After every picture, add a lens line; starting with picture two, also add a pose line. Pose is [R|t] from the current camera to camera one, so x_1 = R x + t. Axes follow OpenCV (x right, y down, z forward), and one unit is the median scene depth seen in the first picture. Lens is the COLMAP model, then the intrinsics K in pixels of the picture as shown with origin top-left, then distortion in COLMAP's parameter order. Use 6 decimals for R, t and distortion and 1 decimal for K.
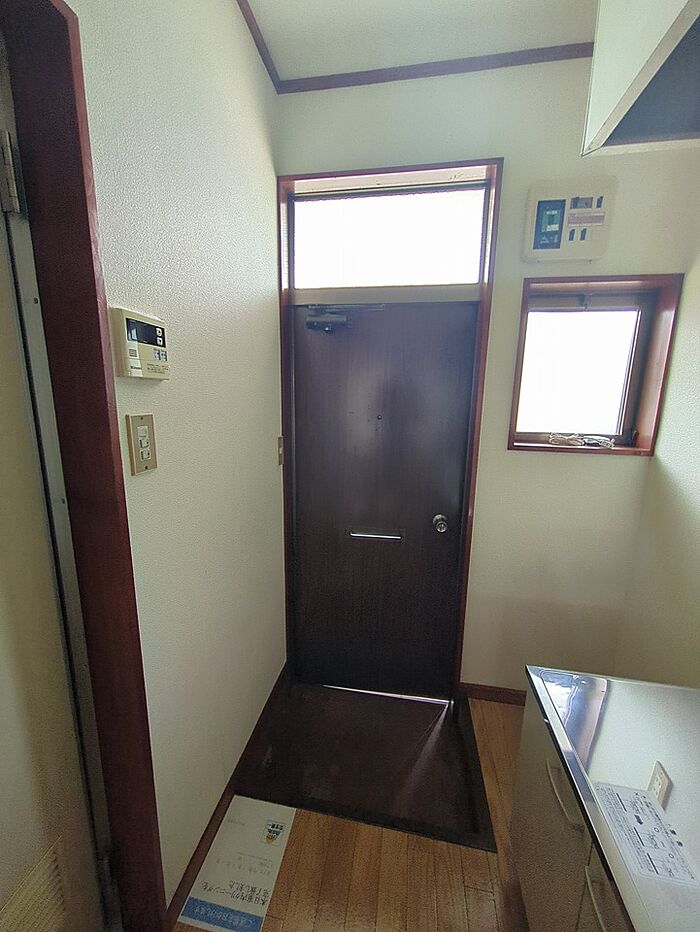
lens RADIAL K [[367.0, 0, 348.4], [0, 367.0, 467.6], [0, 0, 1]] dist [0.001804, 0.000329]
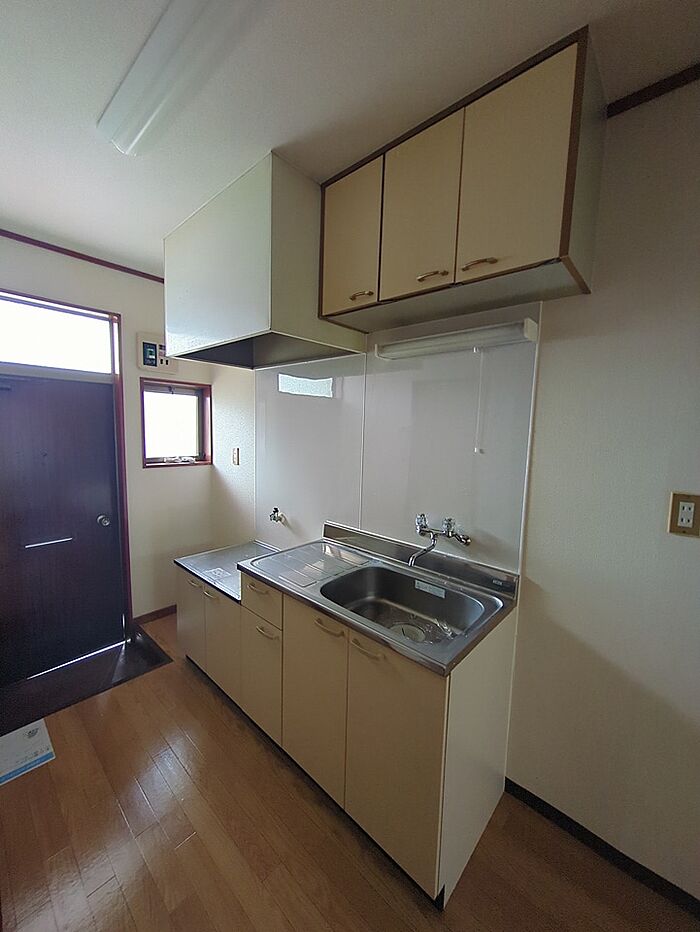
lens RADIAL K [[367.0, 0, 348.4], [0, 367.0, 467.6], [0, 0, 1]] dist [0.001804, 0.000329]
pose [[0.538779, -0.095400, 0.837028, -0.545917], [0.142778, 0.989535, 0.020878, 0.055470], [-0.830260, 0.108260, 0.546761, -0.835364]]
